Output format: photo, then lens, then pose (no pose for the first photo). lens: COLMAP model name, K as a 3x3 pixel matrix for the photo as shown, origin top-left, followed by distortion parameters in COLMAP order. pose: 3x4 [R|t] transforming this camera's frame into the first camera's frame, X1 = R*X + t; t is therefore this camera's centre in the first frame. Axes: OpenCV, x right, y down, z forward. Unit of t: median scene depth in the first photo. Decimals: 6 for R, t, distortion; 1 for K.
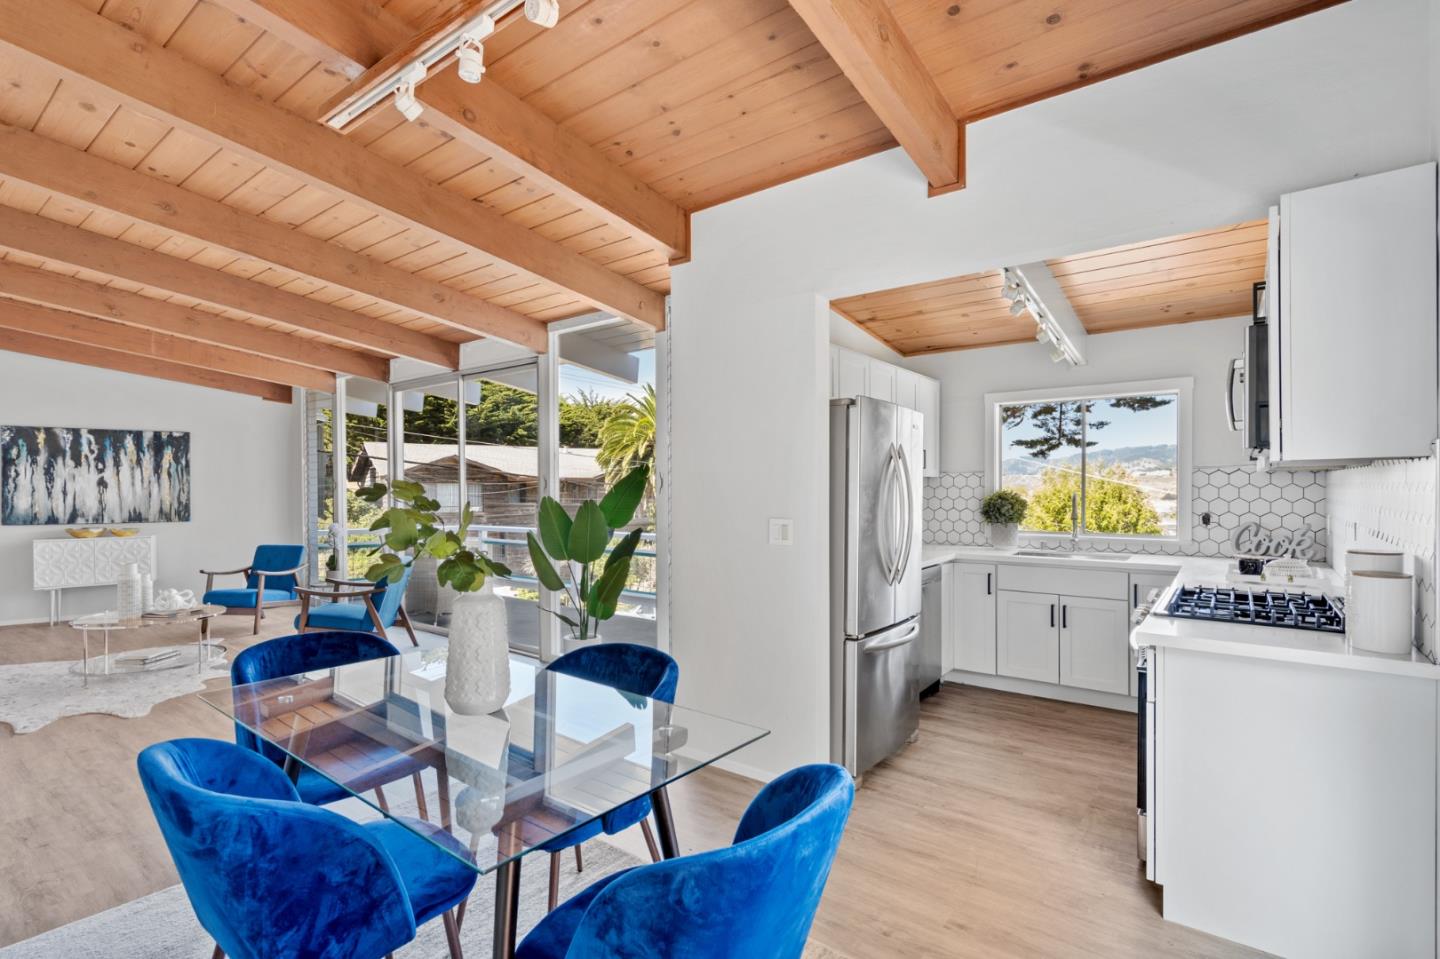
lens RADIAL K [[695.7, 0, 717.7], [0, 695.7, 488.4], [0, 0, 1]] dist [0.001095, 0.002290]
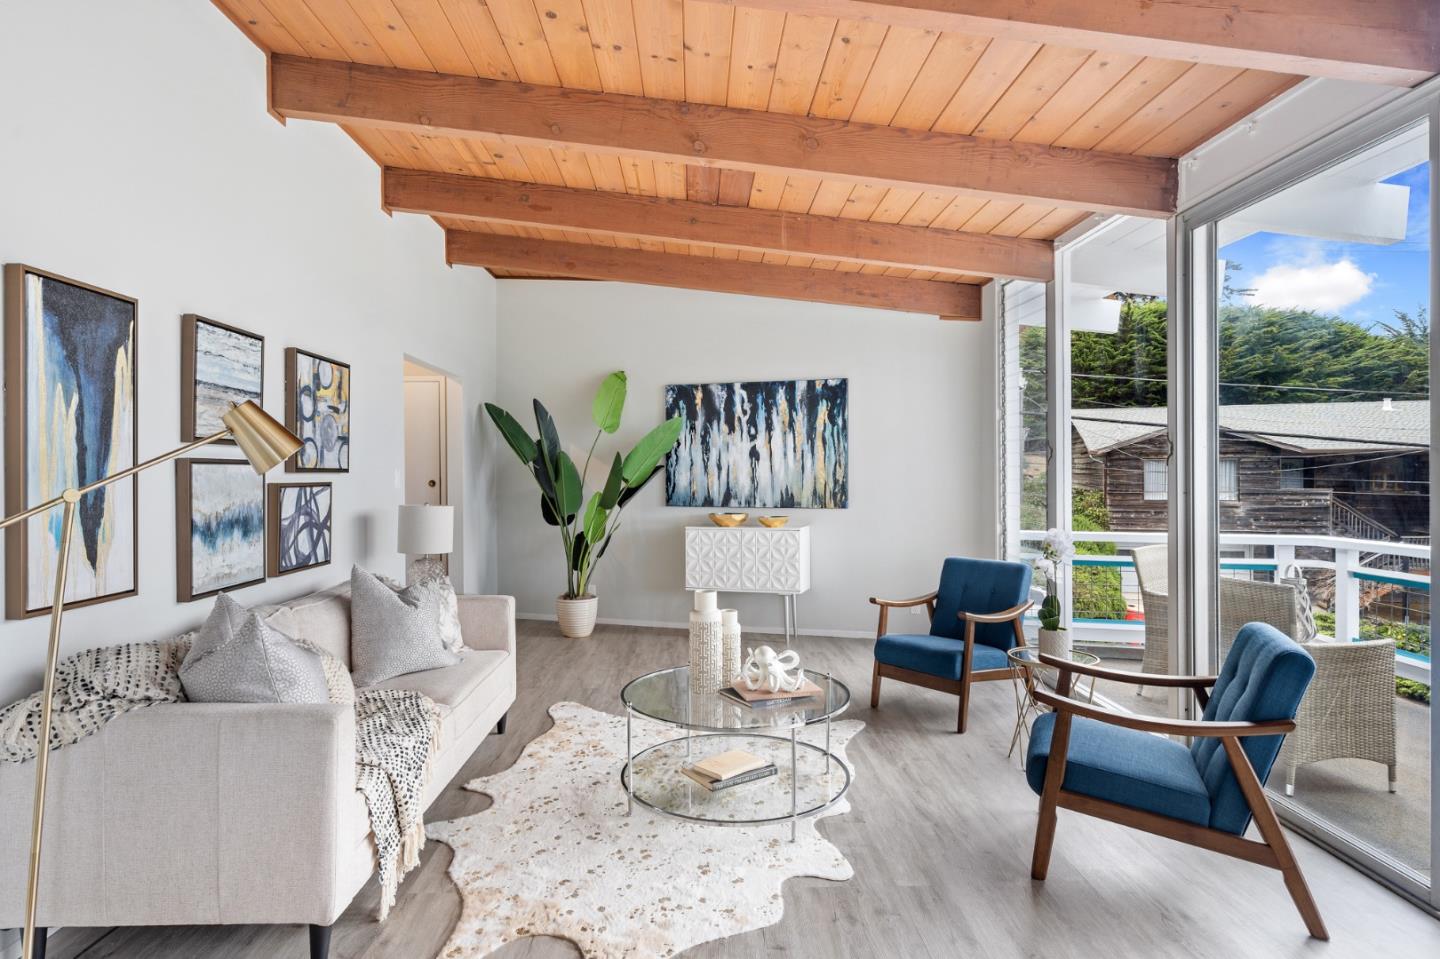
lens RADIAL K [[794.5, 0, 708.9], [0, 794.5, 474.1], [0, 0, 1]] dist [0.004988, 0.004319]
pose [[0.627787, 0.005148, -0.778368, -0.246144], [0.000590, 0.999975, 0.007089, 0.008067], [0.778385, -0.004910, 0.627768, 0.421926]]
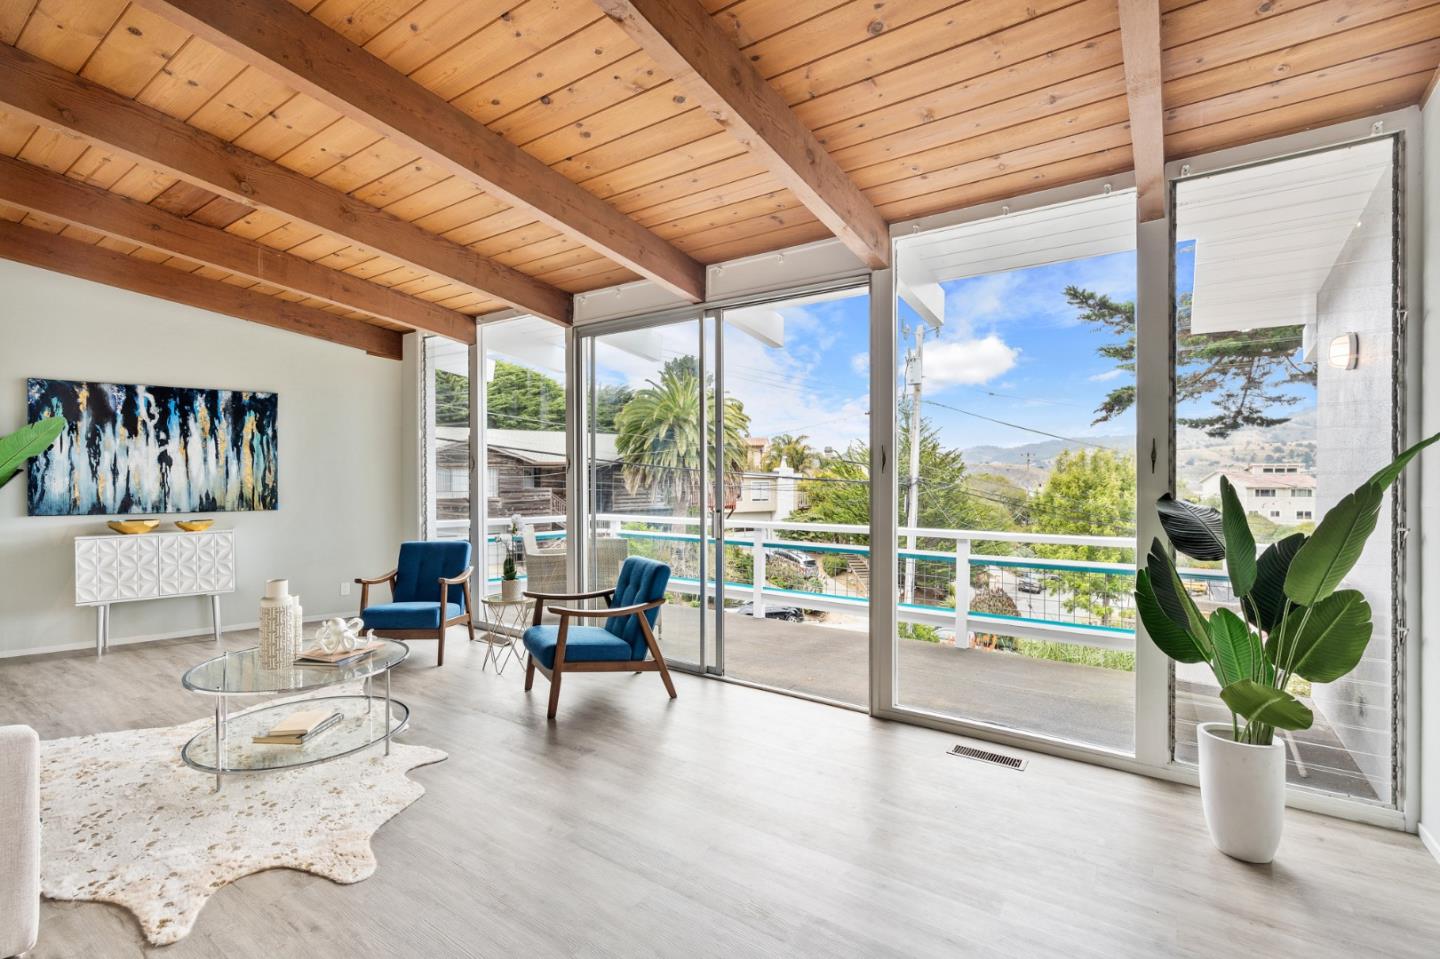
lens RADIAL K [[660.3, 0, 720.4], [0, 660.3, 471.9], [0, 0, 1]] dist [0.001668, -0.000199]
pose [[0.998872, 0.004153, 0.047304, -0.320882], [-0.003973, 0.999984, -0.003904, 0.006544], [-0.047320, 0.003712, 0.998873, 0.264684]]
